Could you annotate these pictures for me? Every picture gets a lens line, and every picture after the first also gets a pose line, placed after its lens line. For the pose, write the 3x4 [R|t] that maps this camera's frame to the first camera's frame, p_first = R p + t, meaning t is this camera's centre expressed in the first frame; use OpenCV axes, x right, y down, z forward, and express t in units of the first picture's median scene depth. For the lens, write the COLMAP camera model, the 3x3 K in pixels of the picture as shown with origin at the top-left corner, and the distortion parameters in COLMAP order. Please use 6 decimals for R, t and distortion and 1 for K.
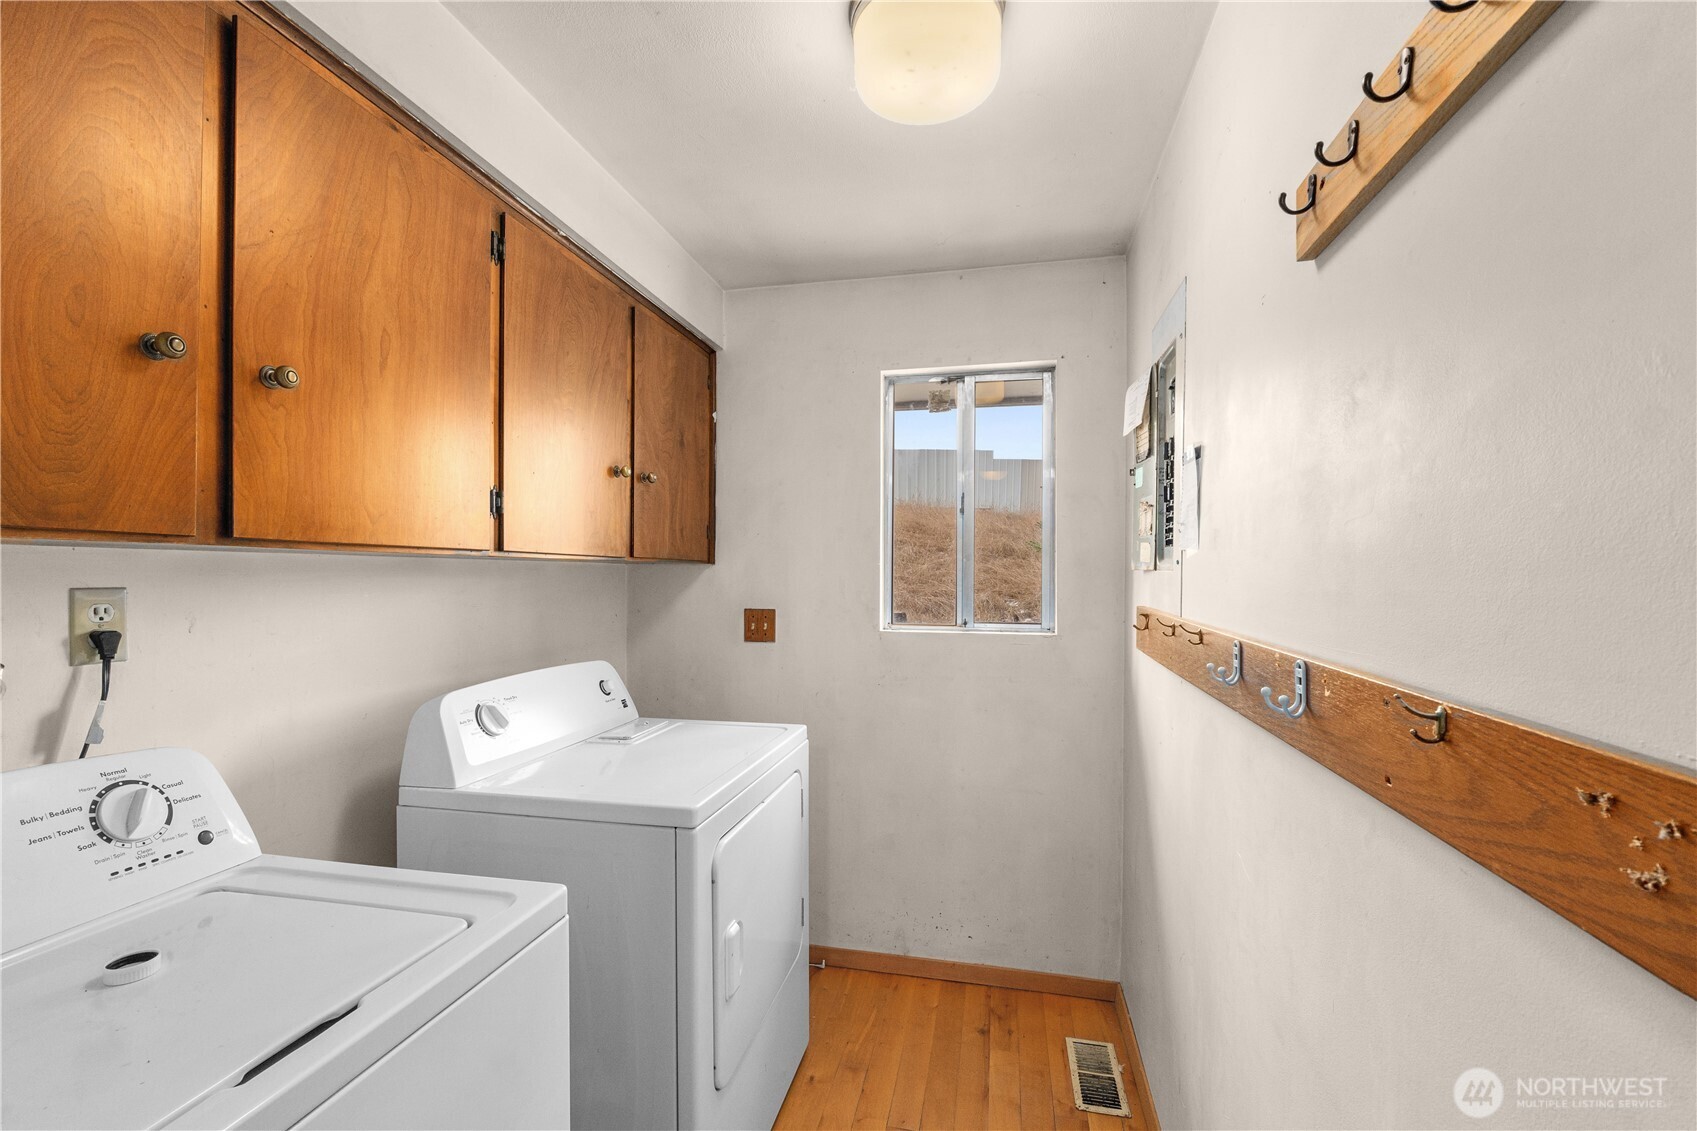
lens RADIAL K [[723.2, 0, 848.6], [0, 723.2, 569.1], [0, 0, 1]] dist [-0.008915, 0.000999]
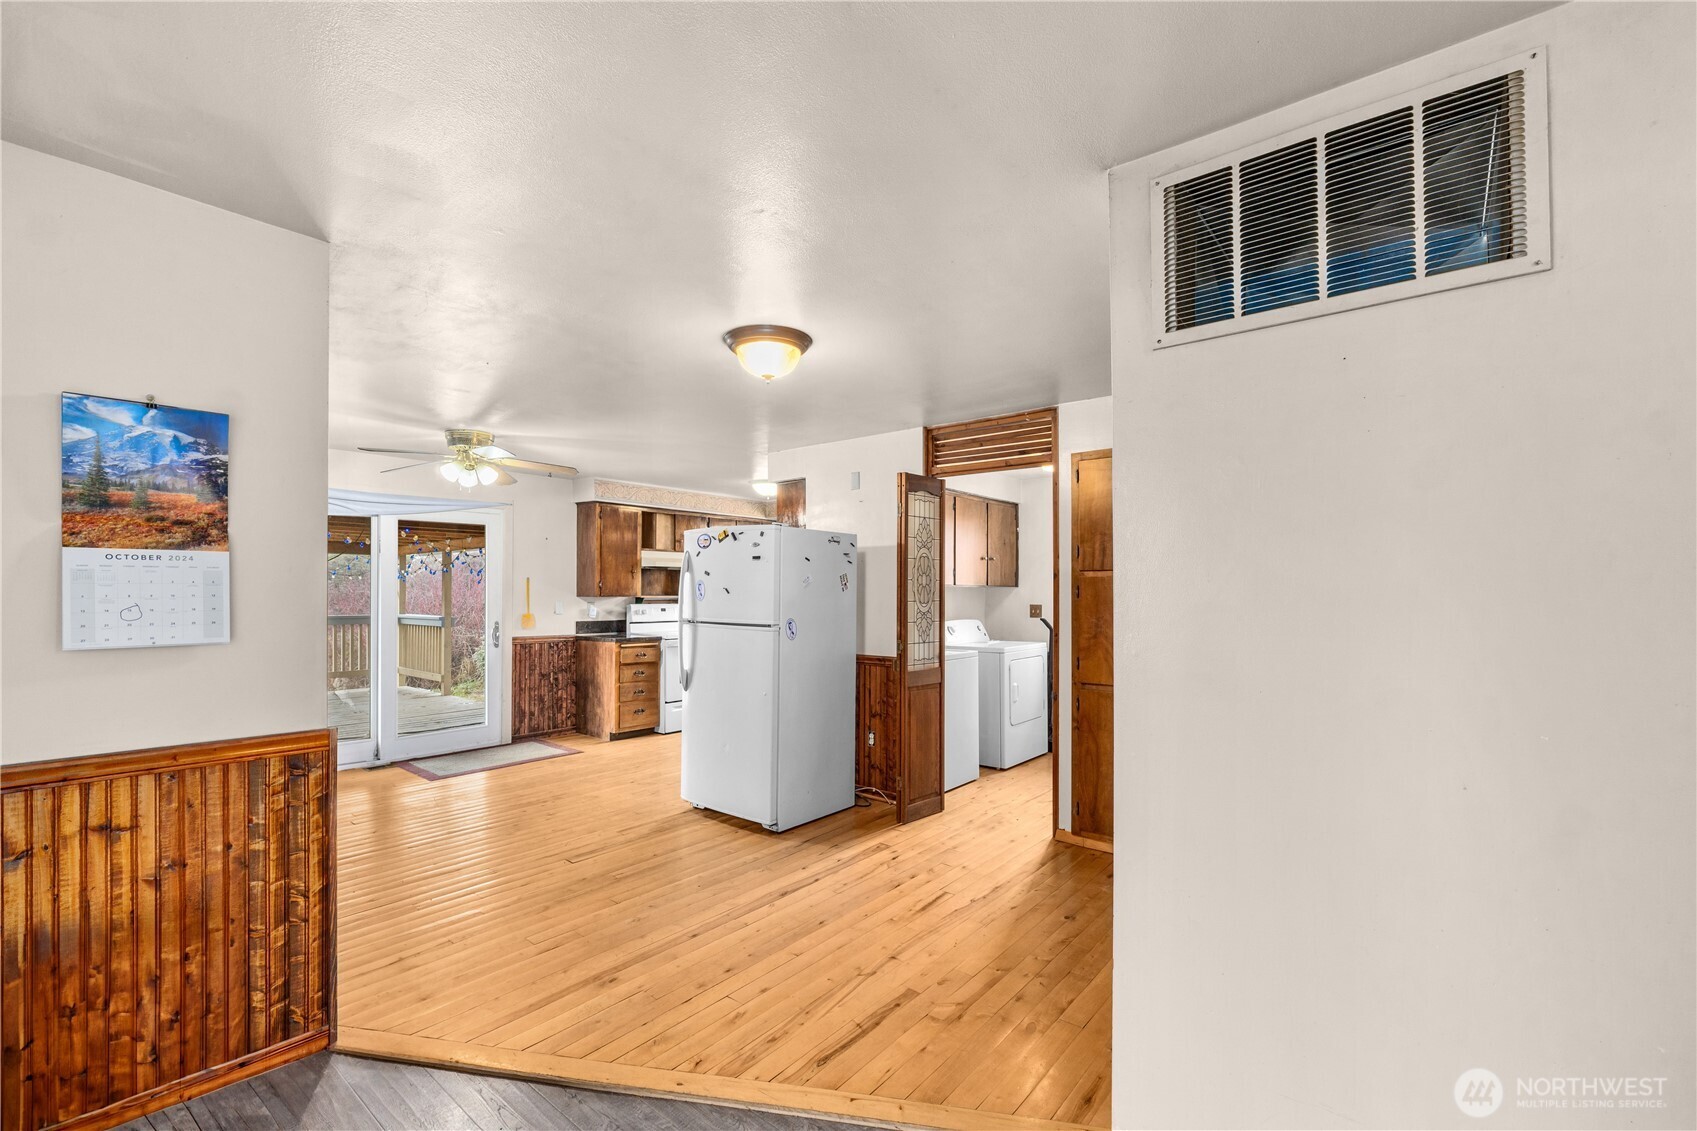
lens RADIAL K [[723.2, 0, 847.2], [0, 723.2, 580.4], [0, 0, 1]] dist [-0.008915, 0.000999]
pose [[0.890249, -0.009293, -0.455379, 0.503774], [0.005634, 0.999940, -0.009391, -0.011317], [0.455439, 0.005795, 0.890248, -1.782498]]
